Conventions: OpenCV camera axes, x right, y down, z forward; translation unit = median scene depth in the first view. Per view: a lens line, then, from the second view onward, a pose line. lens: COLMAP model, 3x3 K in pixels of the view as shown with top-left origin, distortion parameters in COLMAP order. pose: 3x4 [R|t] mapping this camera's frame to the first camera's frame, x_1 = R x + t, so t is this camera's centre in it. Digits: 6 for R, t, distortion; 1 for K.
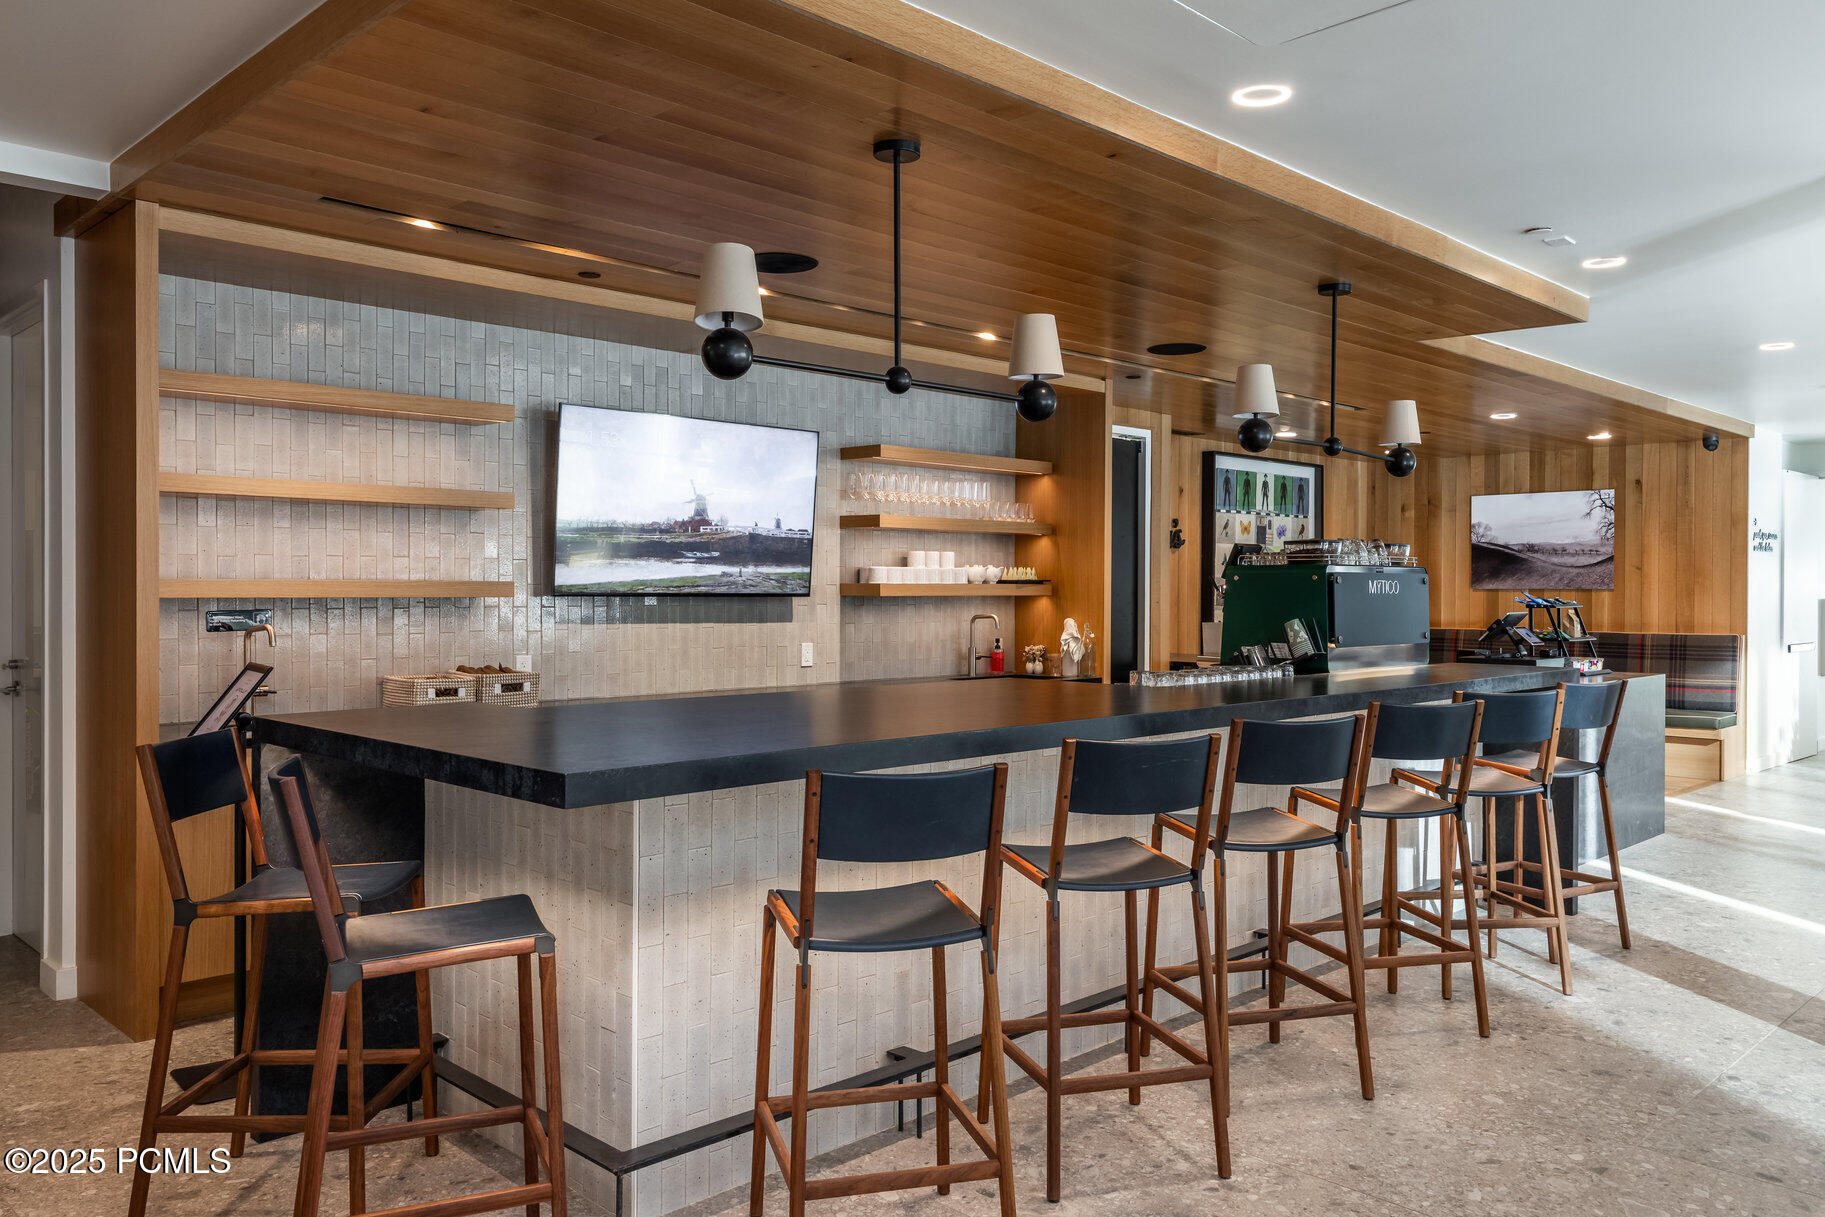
lens RADIAL K [[1373.6, 0, 912.6], [0, 1373.6, 605.1], [0, 0, 1]] dist [0.002941, 0.007710]
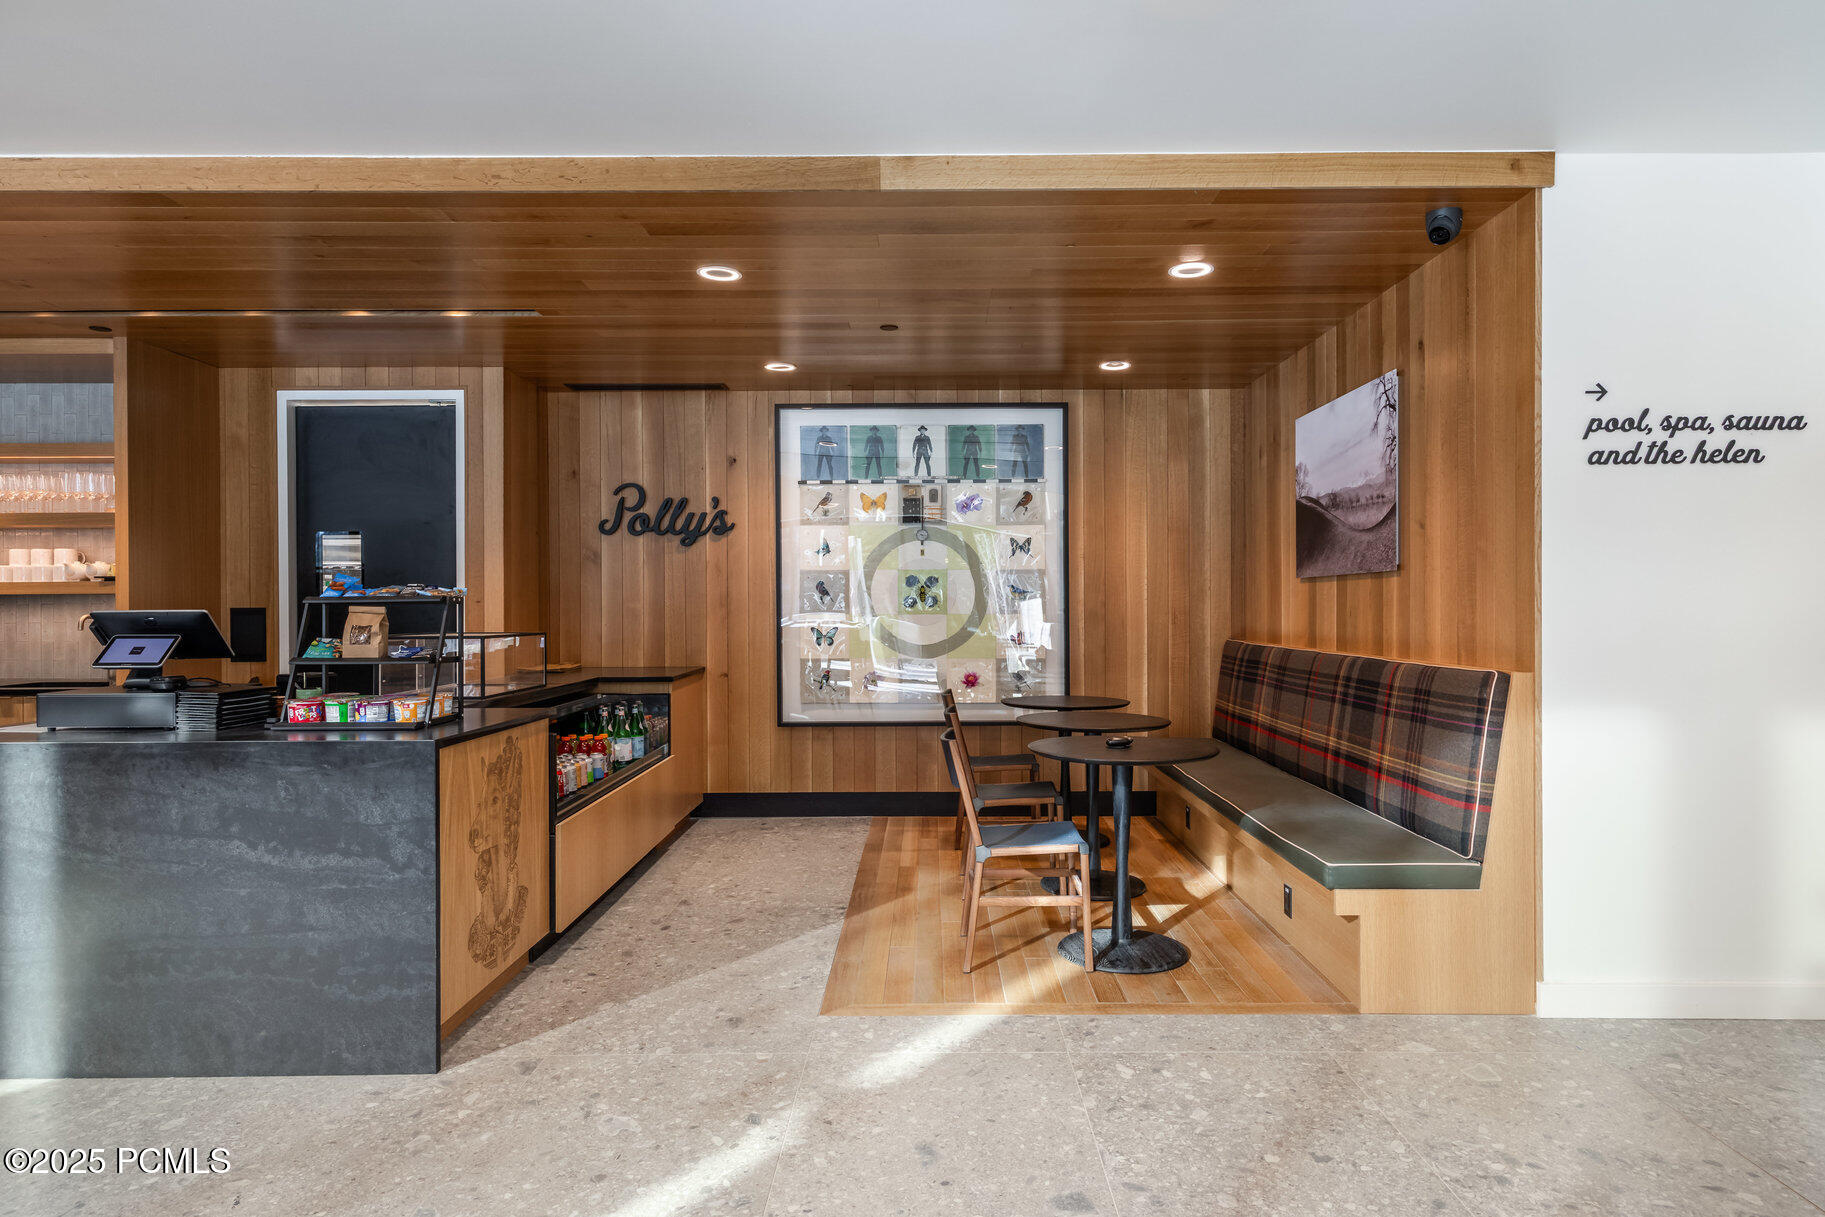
lens RADIAL K [[1060.9, 0, 911.7], [0, 1060.9, 607.3], [0, 0, 1]] dist [0.009209, 0.001215]
pose [[0.708843, -0.004846, -0.705350, 1.019588], [-0.001626, 0.999963, -0.008503, 0.007781], [0.705364, 0.007174, 0.708809, 0.942053]]
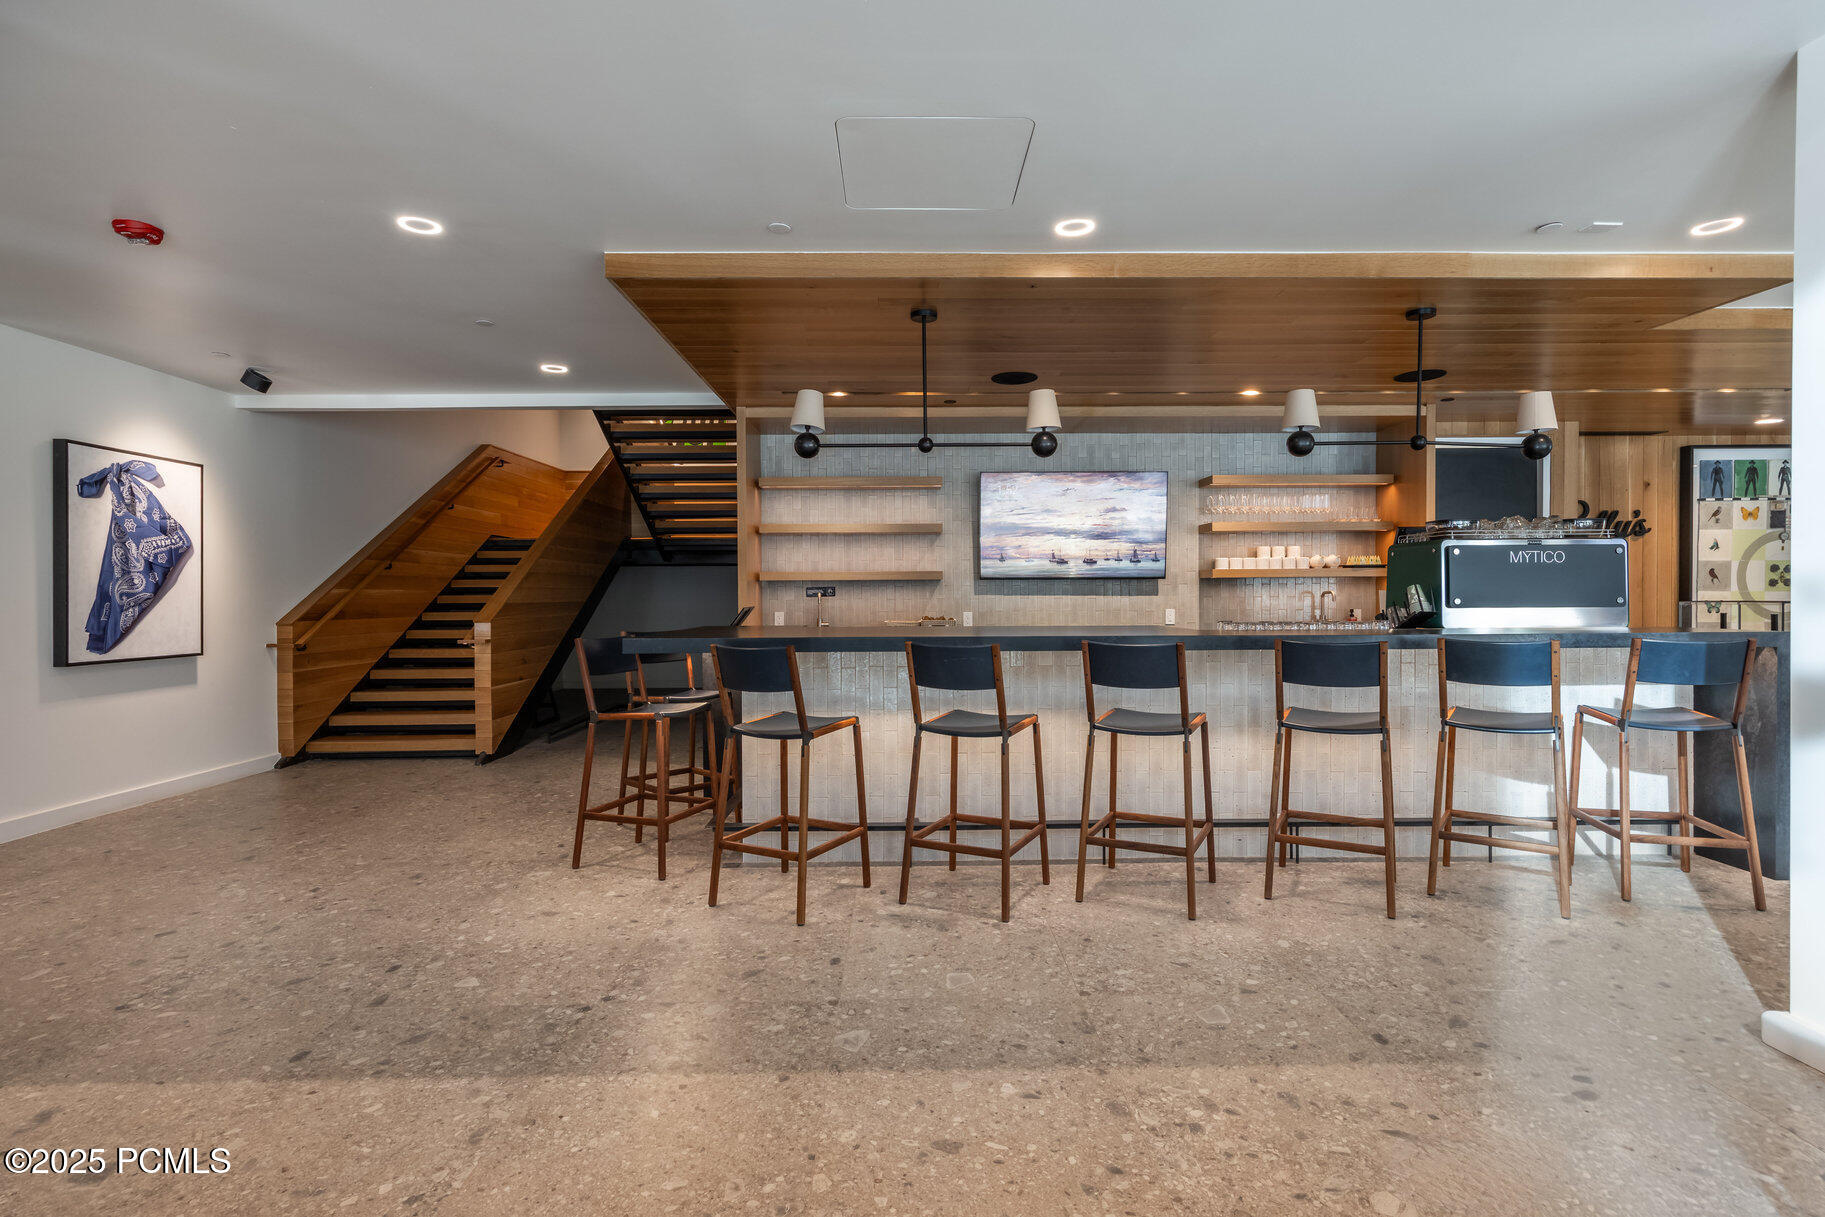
lens RADIAL K [[885.0, 0, 907.8], [0, 885.0, 598.7], [0, 0, 1]] dist [-0.000933, 0.000046]
pose [[0.710885, -0.006468, -0.703279, 0.401598], [0.000593, 0.999963, -0.008598, 0.023440], [0.703308, 0.005695, 0.710862, 0.087264]]
